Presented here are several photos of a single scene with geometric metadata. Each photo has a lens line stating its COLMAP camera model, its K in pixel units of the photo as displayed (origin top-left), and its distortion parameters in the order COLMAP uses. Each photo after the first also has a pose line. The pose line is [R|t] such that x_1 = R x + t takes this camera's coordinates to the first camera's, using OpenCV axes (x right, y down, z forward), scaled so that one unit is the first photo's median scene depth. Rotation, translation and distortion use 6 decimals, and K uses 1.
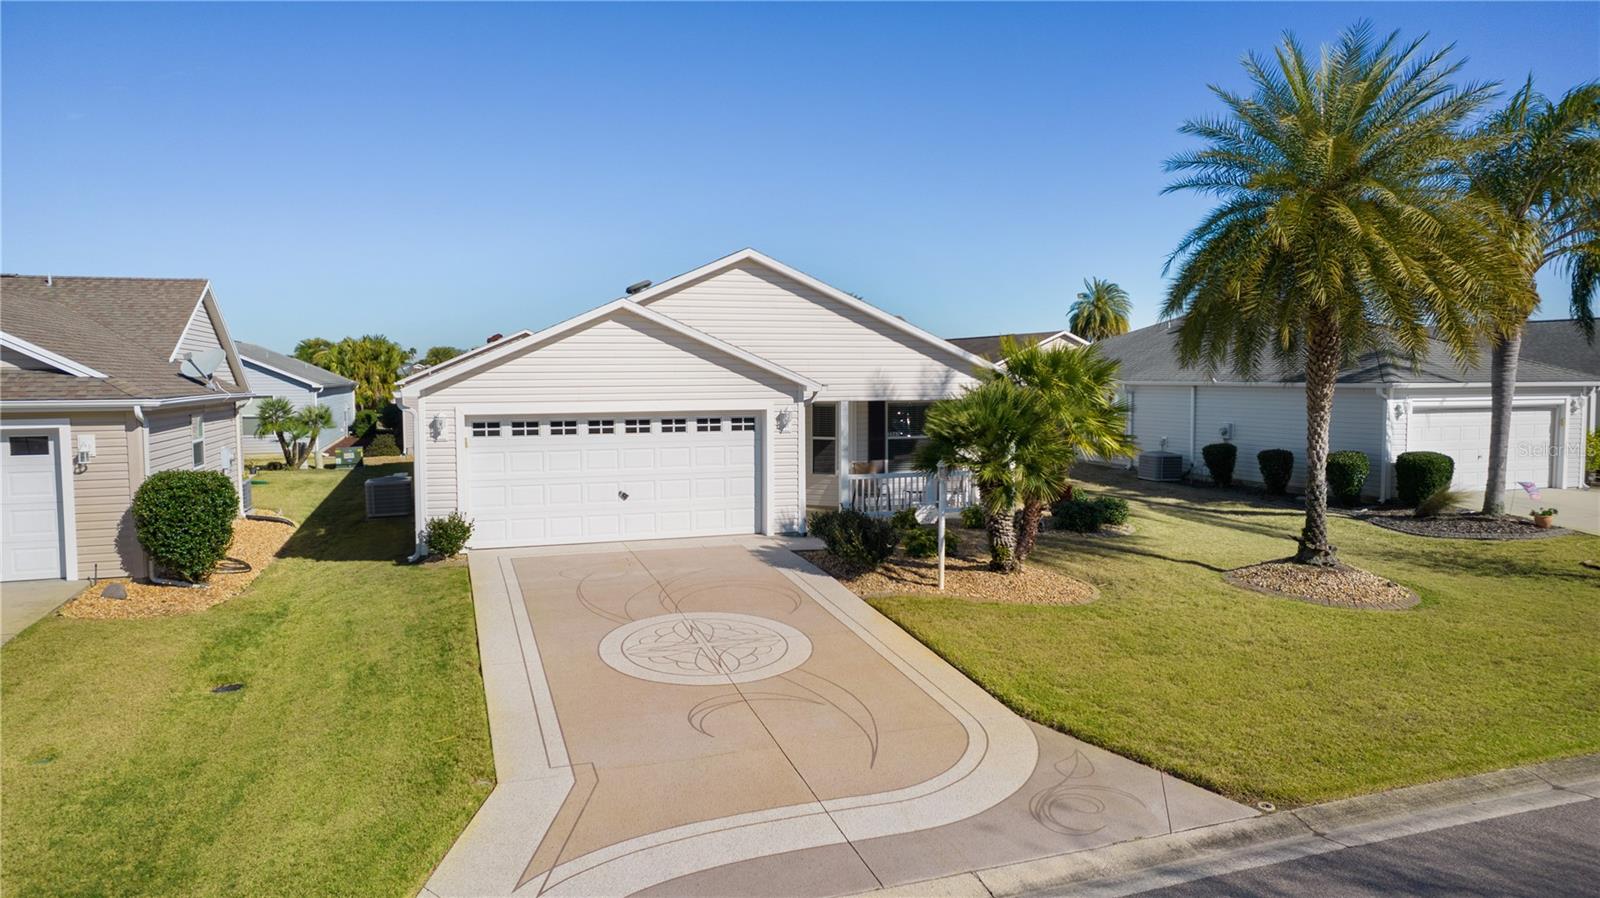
lens RADIAL K [[1033.8, 0, 797.0], [0, 1033.8, 435.3], [0, 0, 1]] dist [-0.069735, 0.055250]
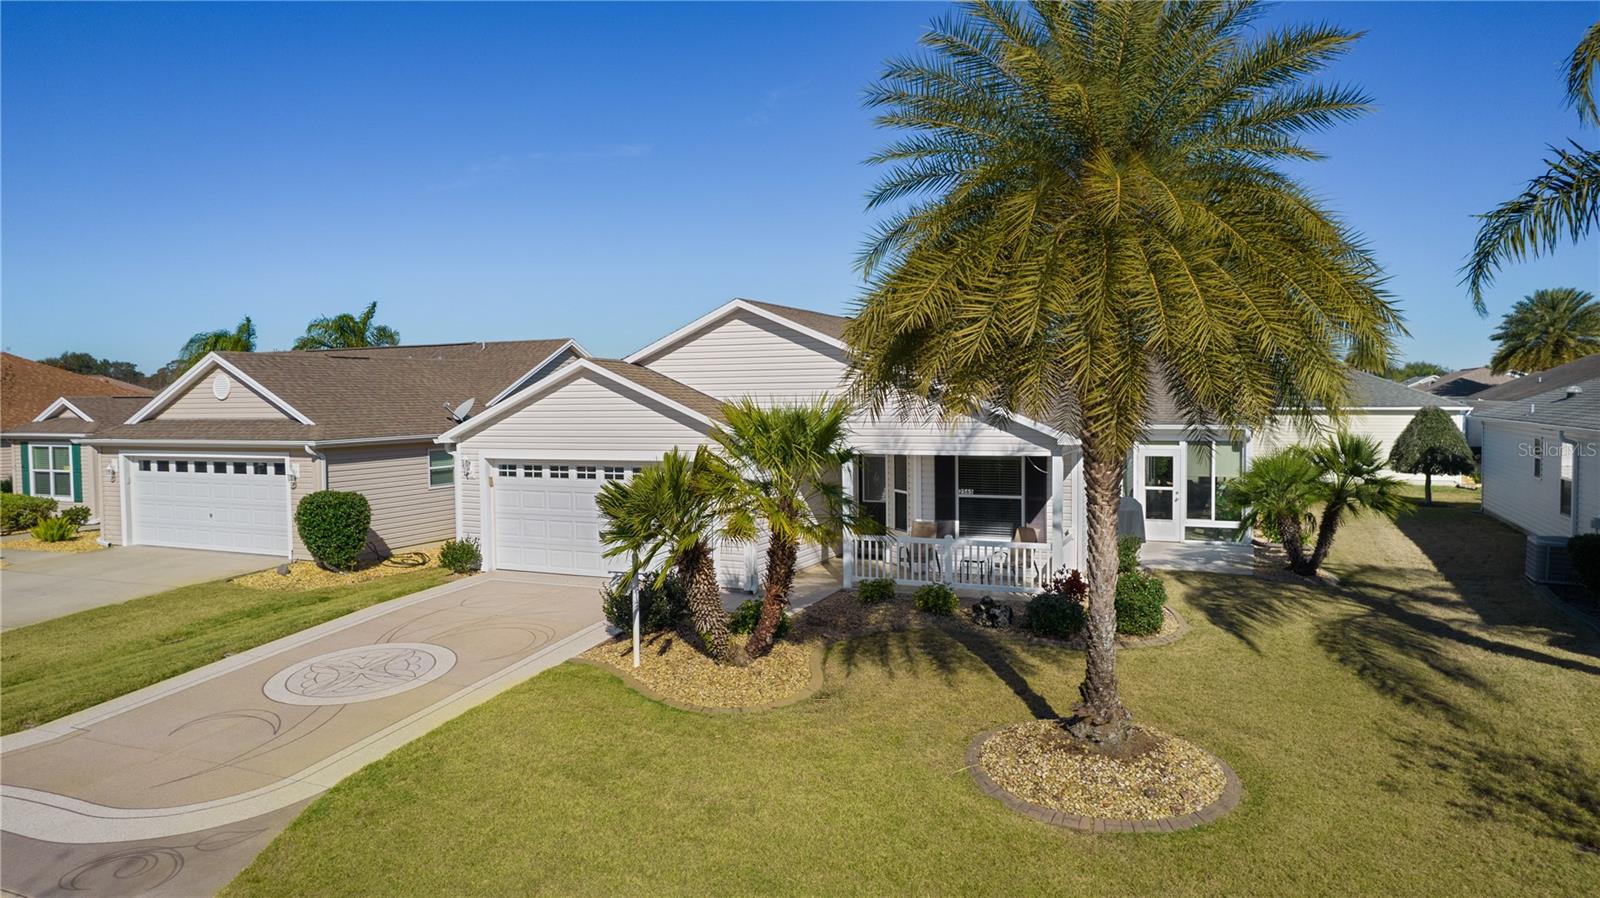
lens RADIAL K [[1033.8, 0, 797.0], [0, 1033.8, 435.3], [0, 0, 1]] dist [-0.069735, 0.055250]
pose [[0.727636, 0.023056, -0.685576, 0.809531], [-0.032269, 0.999479, -0.000636, -0.060225], [0.685204, 0.022586, 0.728001, 0.376262]]
